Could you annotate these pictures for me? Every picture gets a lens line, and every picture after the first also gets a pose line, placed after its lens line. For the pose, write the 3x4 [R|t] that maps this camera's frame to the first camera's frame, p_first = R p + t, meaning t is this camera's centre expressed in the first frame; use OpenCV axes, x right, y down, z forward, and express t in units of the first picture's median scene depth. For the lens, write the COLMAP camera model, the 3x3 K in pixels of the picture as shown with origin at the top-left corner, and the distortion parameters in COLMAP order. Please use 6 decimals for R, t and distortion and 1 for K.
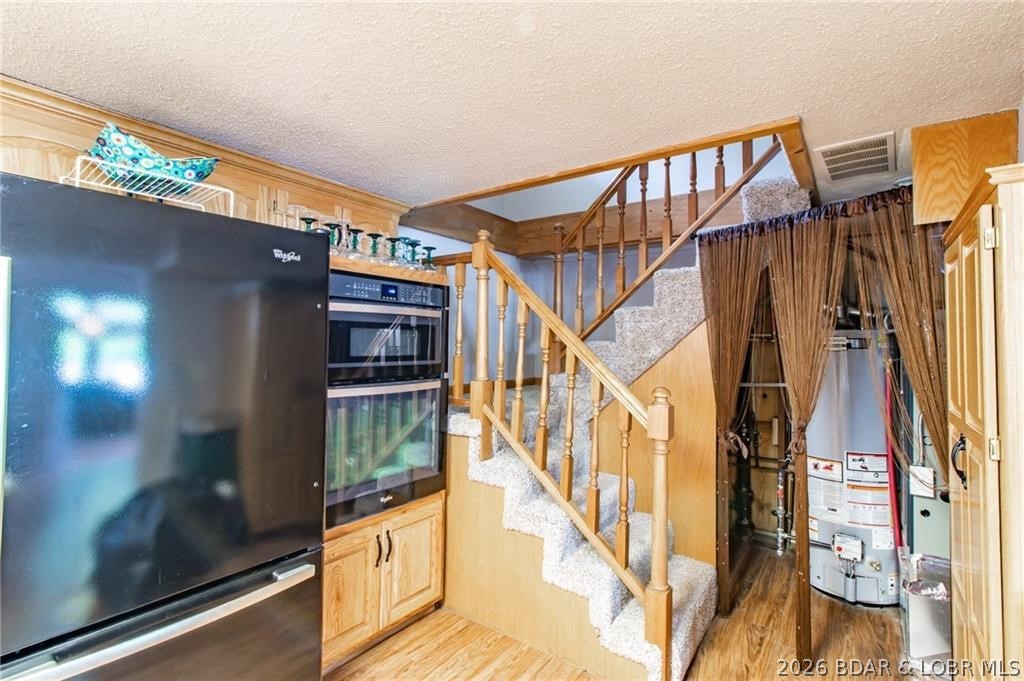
lens RADIAL K [[471.8, 0, 512.3], [0, 471.8, 331.4], [0, 0, 1]] dist [0.001661, 0.001338]
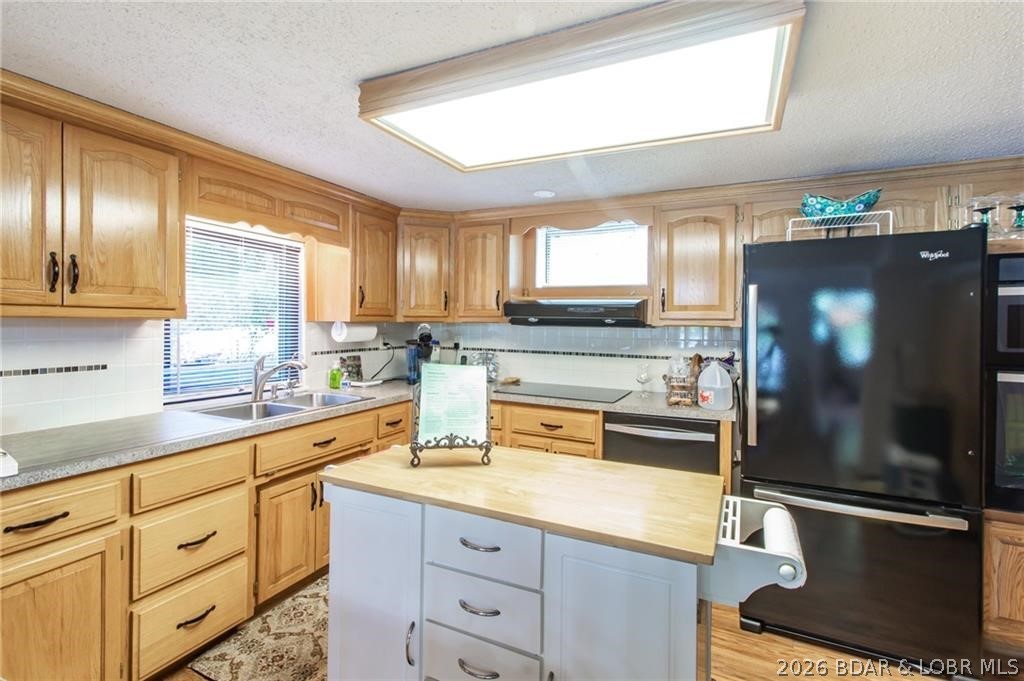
lens RADIAL K [[471.8, 0, 514.1], [0, 471.8, 322.7], [0, 0, 1]] dist [0.001661, 0.001338]
pose [[0.196475, -0.011027, -0.980447, 0.486969], [0.019087, 0.999790, -0.007420, 0.001575], [0.980323, -0.017256, 0.196644, -0.288407]]
